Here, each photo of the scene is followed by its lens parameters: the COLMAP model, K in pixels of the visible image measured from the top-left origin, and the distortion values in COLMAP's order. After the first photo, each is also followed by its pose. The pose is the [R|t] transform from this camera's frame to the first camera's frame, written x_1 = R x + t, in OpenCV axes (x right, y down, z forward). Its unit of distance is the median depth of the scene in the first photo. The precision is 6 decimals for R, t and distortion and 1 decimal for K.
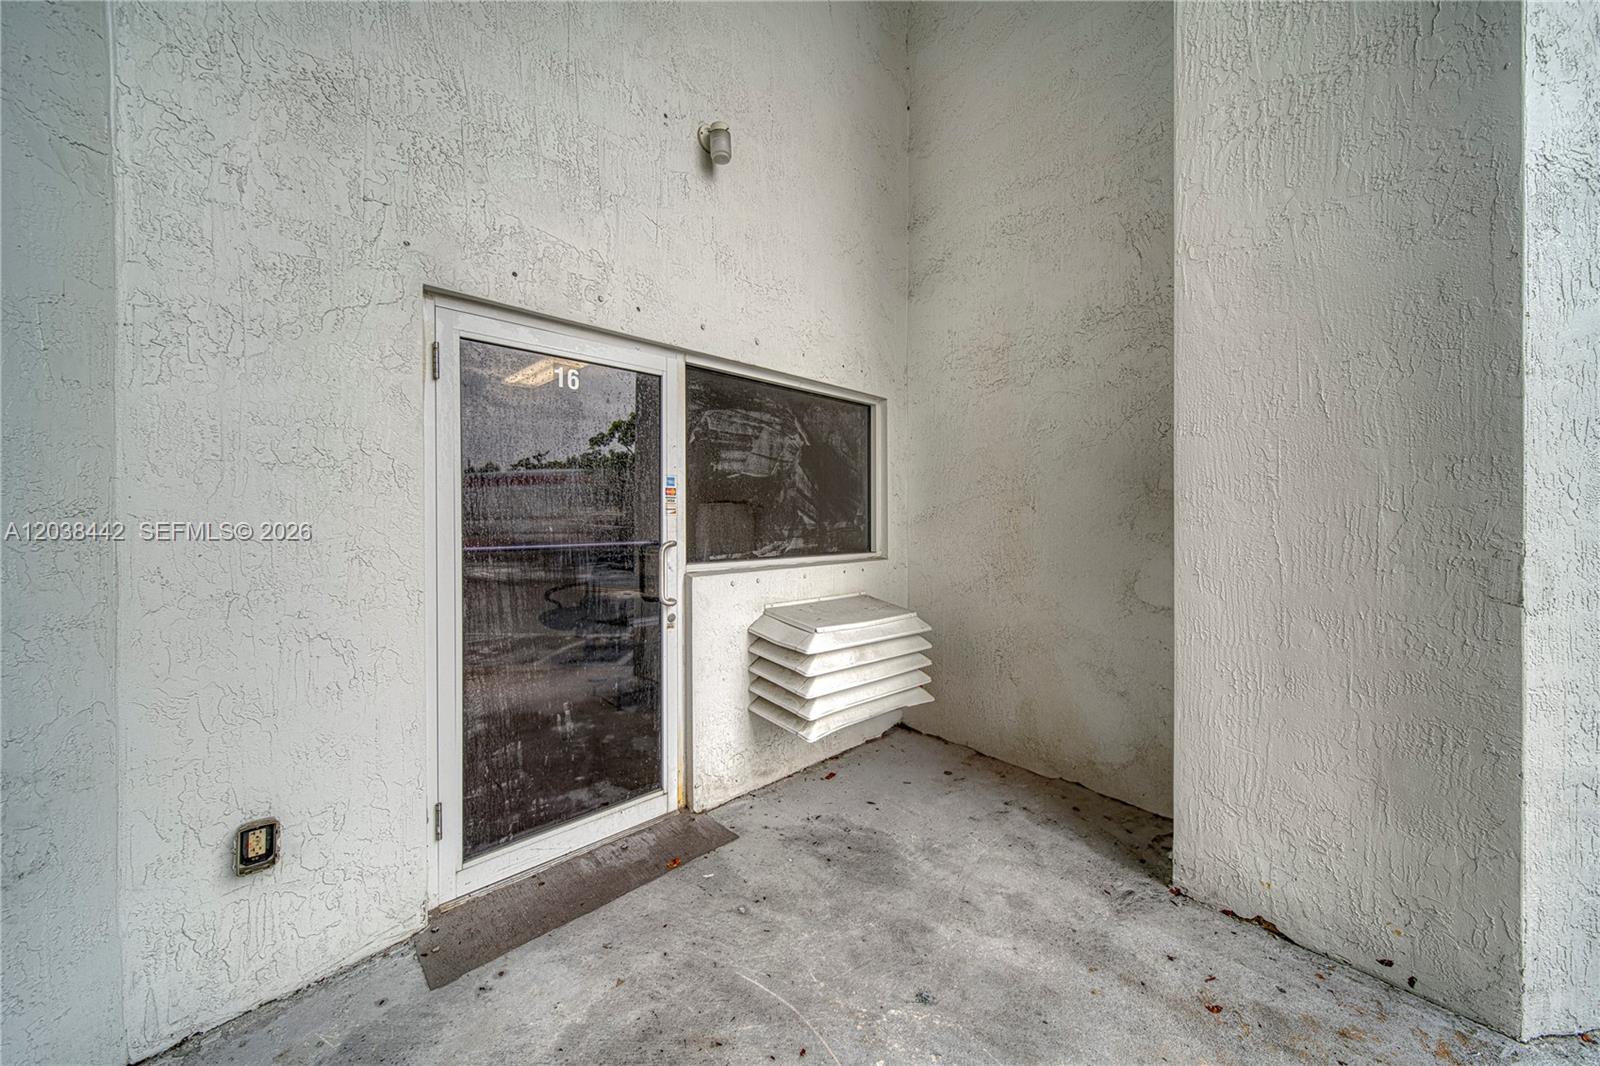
lens RADIAL K [[571.8, 0, 807.4], [0, 571.8, 528.5], [0, 0, 1]] dist [-0.000352, -0.000769]
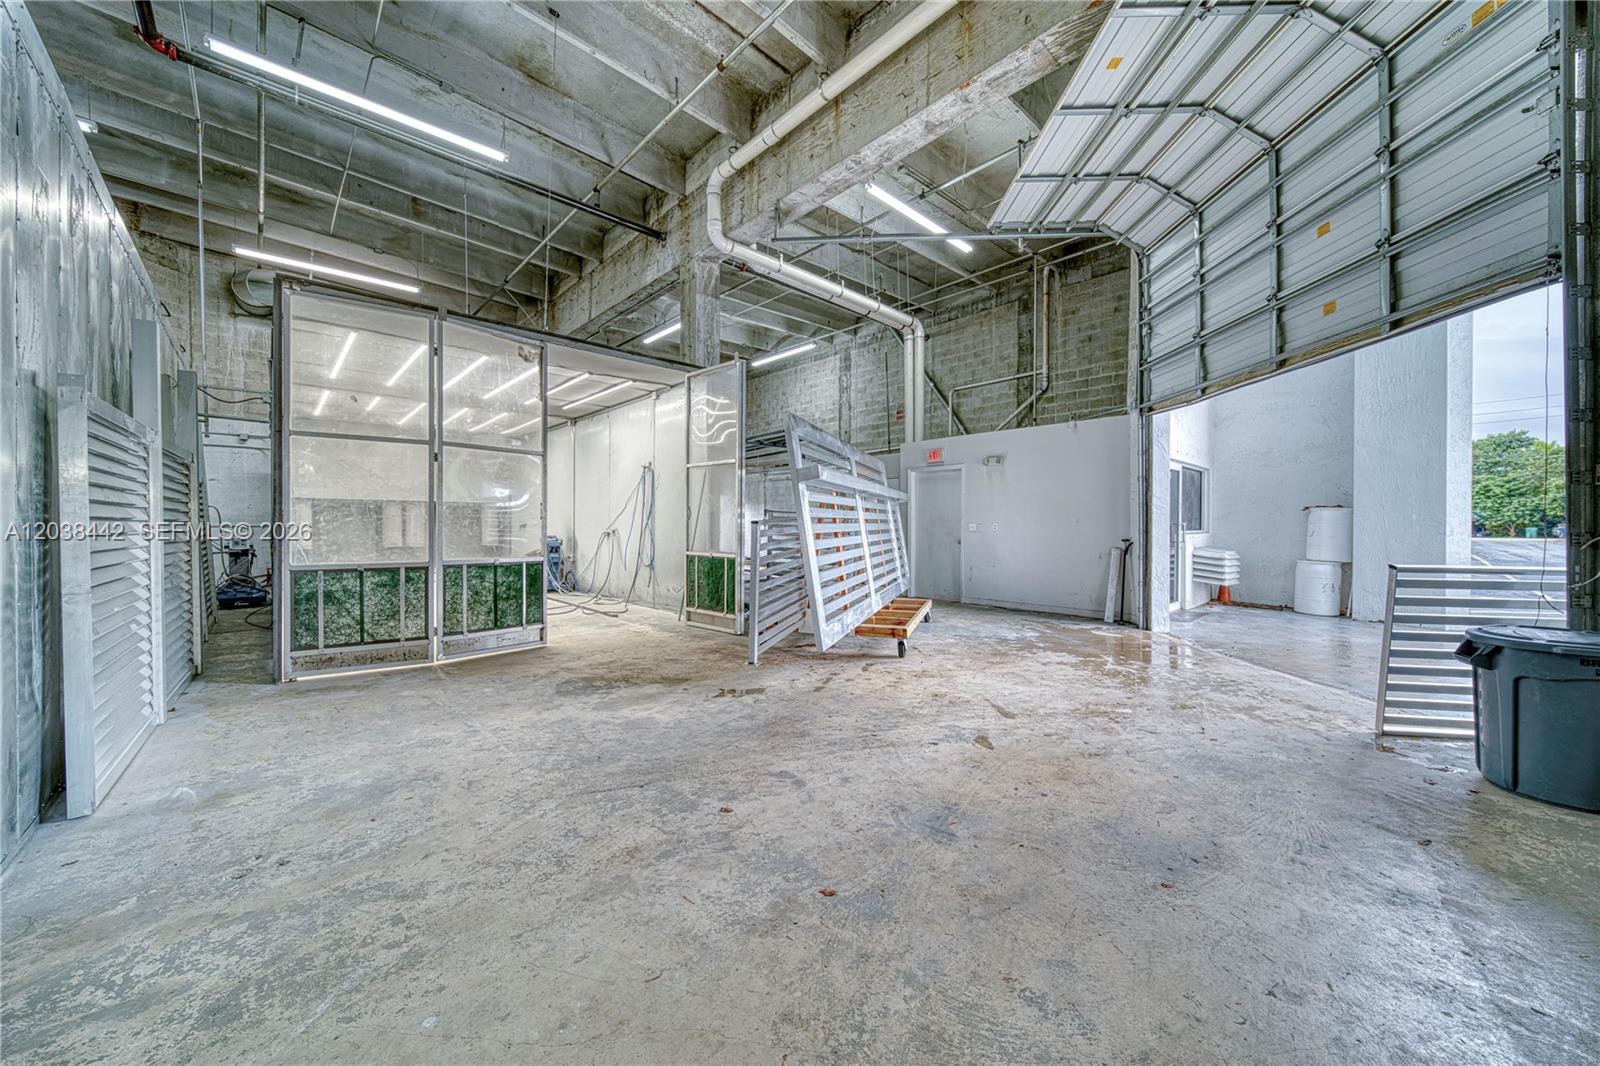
lens RADIAL K [[568.2, 0, 800.0], [0, 568.2, 533.0], [0, 0, 1]] dist [0.000582, -0.000317]
pose [[0.999733, 0.002504, -0.022980, -2.219987], [-0.002493, 0.999997, 0.000544, 0.079445], [0.022981, -0.000486, 0.999736, -2.136654]]
